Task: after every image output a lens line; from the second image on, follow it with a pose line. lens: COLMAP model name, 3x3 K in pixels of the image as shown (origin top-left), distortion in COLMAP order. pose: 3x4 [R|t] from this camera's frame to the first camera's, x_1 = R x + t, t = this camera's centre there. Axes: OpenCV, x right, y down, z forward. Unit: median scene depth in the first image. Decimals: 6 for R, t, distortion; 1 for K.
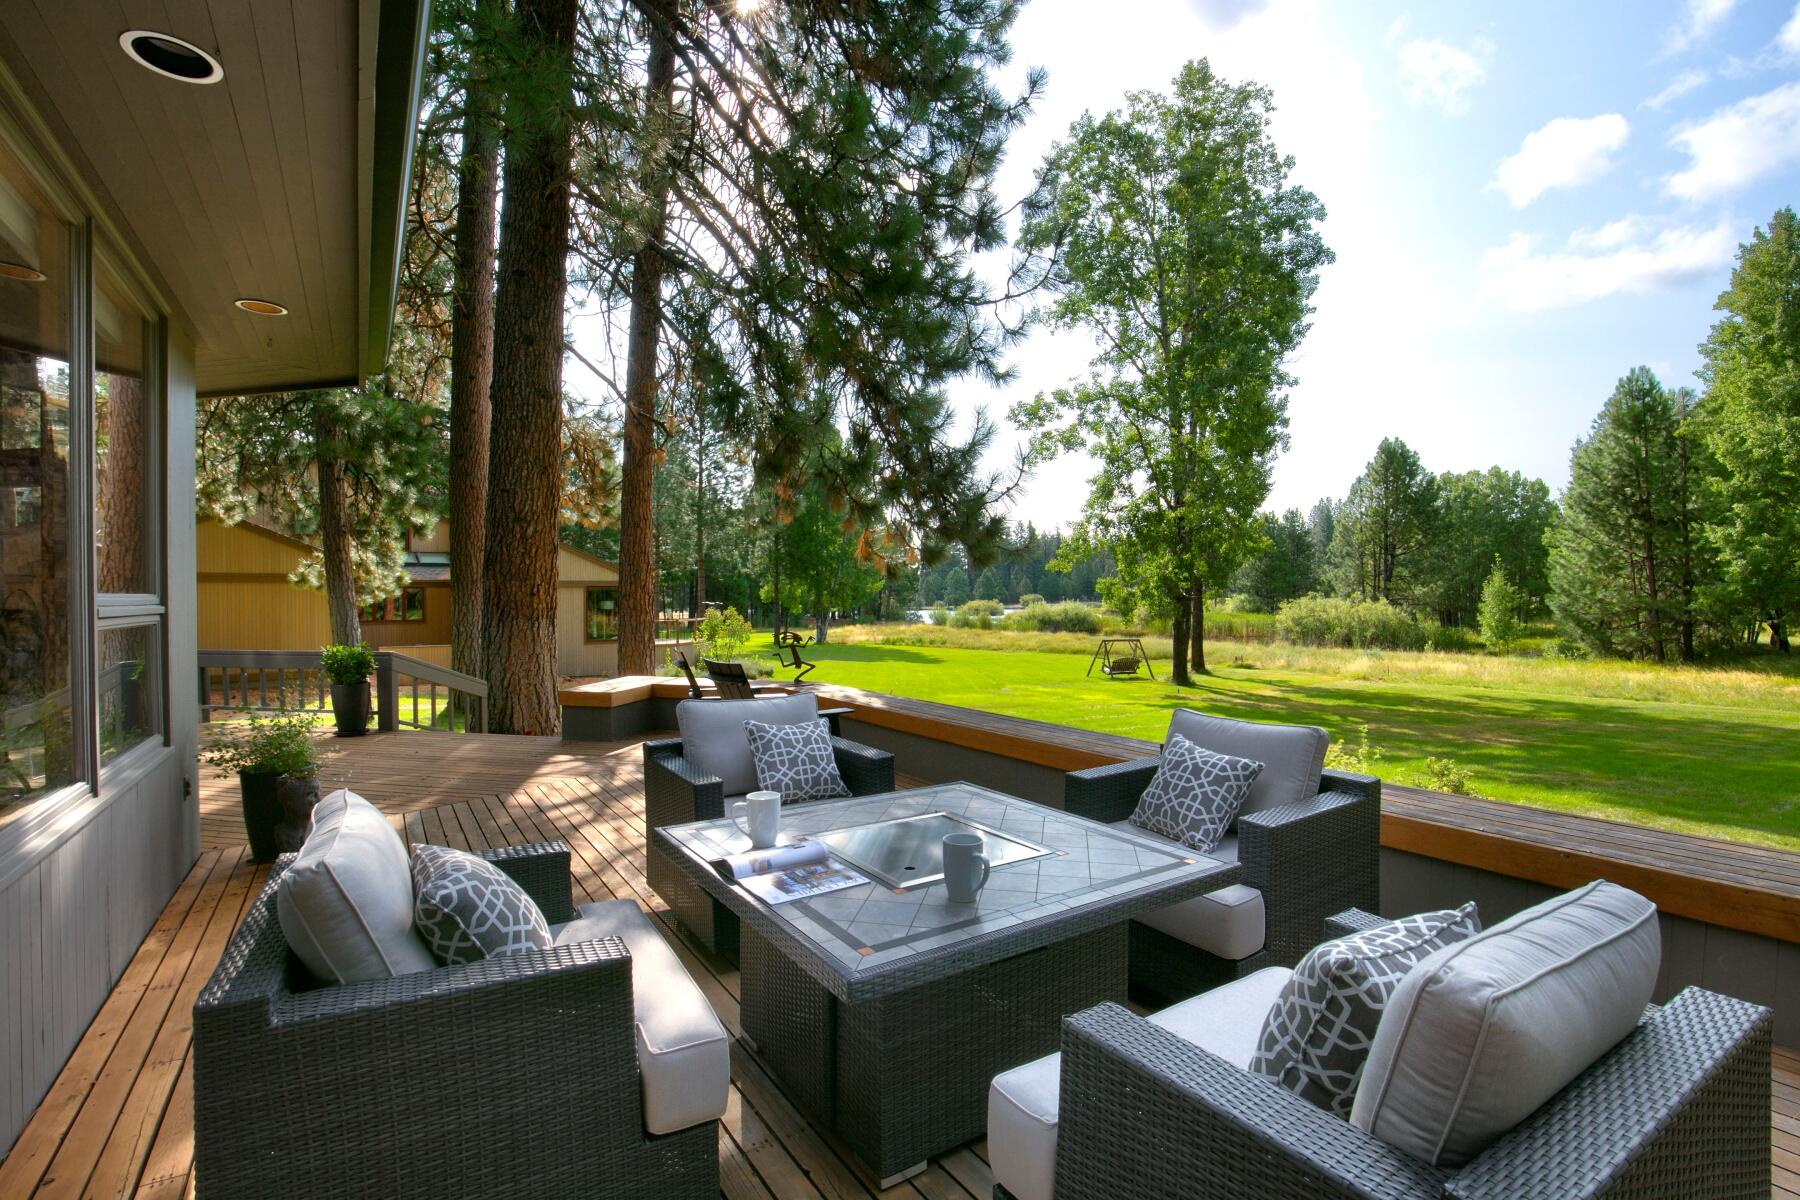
lens RADIAL K [[825.1, 0, 900.0], [0, 825.1, 600.0], [0, 0, 1]] dist [-0.000333, -0.000029]
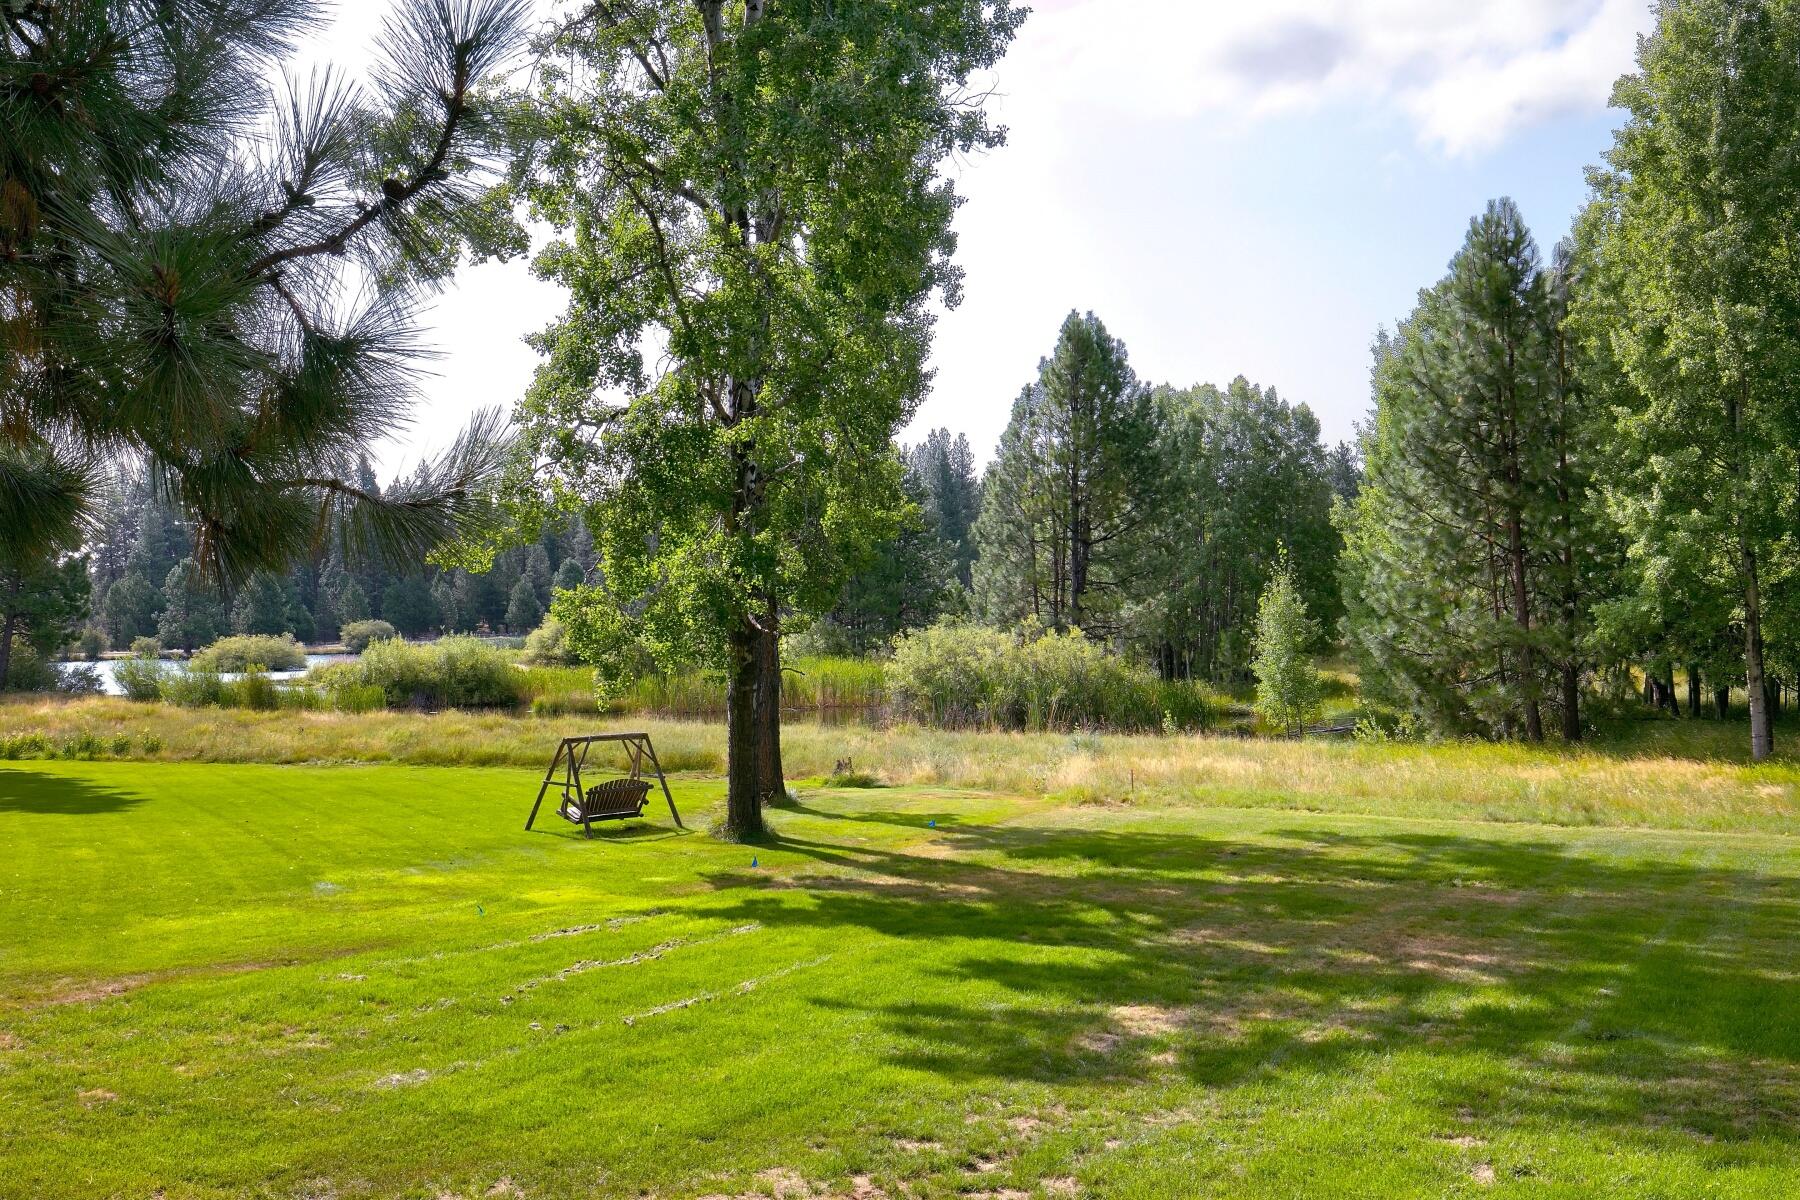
lens RADIAL K [[2286.9, 0, 900.2], [0, 2286.9, 643.9], [0, 0, 1]] dist [0.042036, -0.014818]
pose [[0.931614, -0.004834, 0.363417, -0.020895], [0.005722, 0.999983, -0.001367, 0.008969], [-0.363404, 0.003353, 0.931626, -0.243512]]
